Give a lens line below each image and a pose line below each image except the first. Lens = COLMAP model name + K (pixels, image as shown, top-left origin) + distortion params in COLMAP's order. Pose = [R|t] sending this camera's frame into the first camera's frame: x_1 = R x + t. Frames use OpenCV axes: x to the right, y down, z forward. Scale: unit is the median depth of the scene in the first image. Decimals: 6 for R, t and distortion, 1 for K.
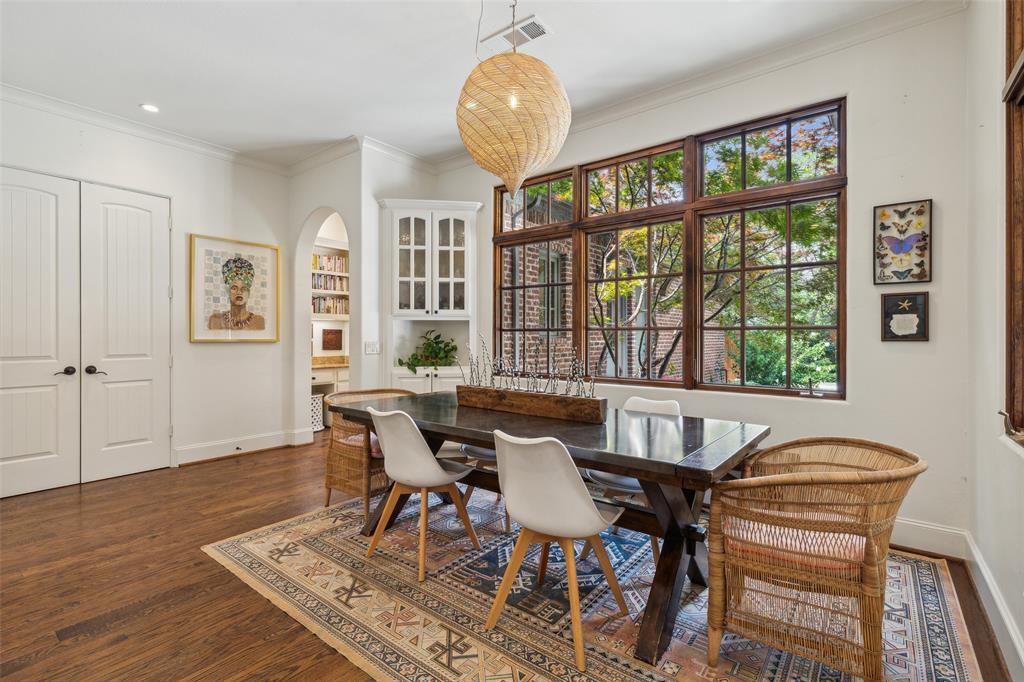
lens RADIAL K [[465.5, 0, 512.7], [0, 465.5, 339.8], [0, 0, 1]] dist [0.008154, -0.000368]
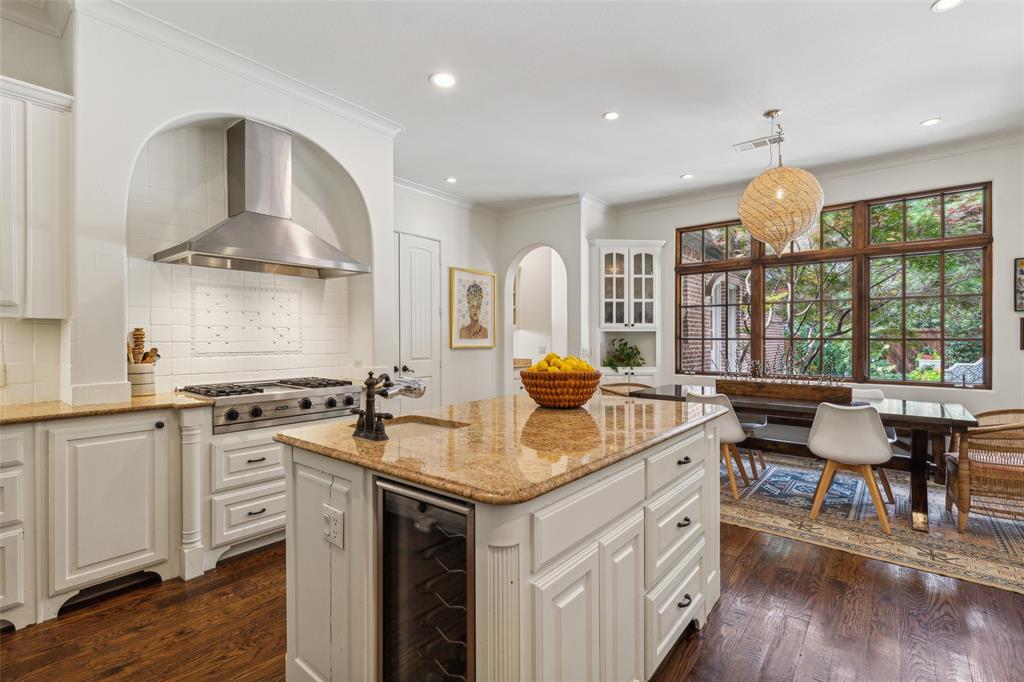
lens RADIAL K [[465.5, 0, 511.5], [0, 465.5, 341.9], [0, 0, 1]] dist [0.008154, -0.000368]
pose [[0.999649, -0.001447, -0.026456, -0.469783], [0.001527, 0.999994, 0.003010, -0.017074], [0.026452, -0.003050, 0.999645, -0.316577]]
